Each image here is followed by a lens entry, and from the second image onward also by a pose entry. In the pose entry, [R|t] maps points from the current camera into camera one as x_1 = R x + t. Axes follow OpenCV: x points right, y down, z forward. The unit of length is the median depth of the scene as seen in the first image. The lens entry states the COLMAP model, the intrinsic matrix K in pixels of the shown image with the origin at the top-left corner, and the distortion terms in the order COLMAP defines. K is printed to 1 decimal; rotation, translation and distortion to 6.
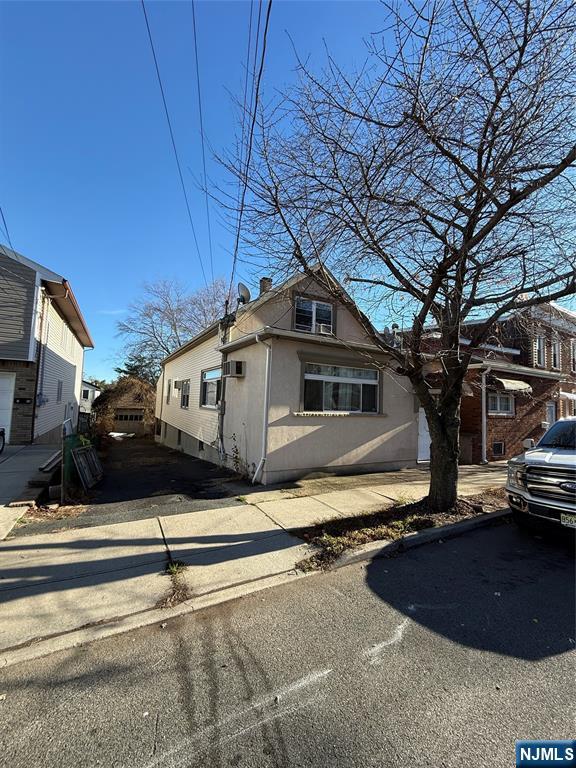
lens RADIAL K [[304.9, 0, 291.3], [0, 304.9, 382.3], [0, 0, 1]] dist [-0.003369, 0.000223]
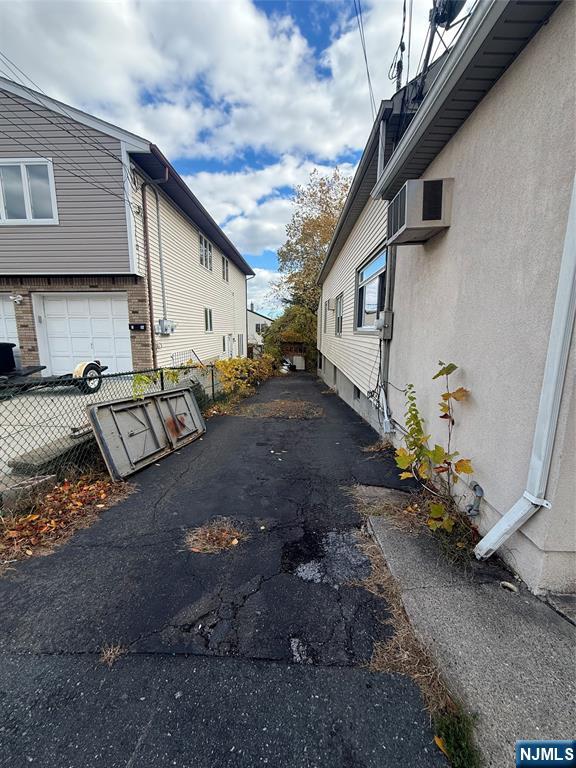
lens RADIAL K [[308.3, 0, 288.0], [0, 308.3, 384.0], [0, 0, 1]] dist [-0.000257, 0.000097]
pose [[0.847397, 0.058838, -0.527689, -0.123291], [0.059226, 0.977164, 0.204064, 0.081980], [0.527646, -0.204176, 0.824562, 0.632430]]
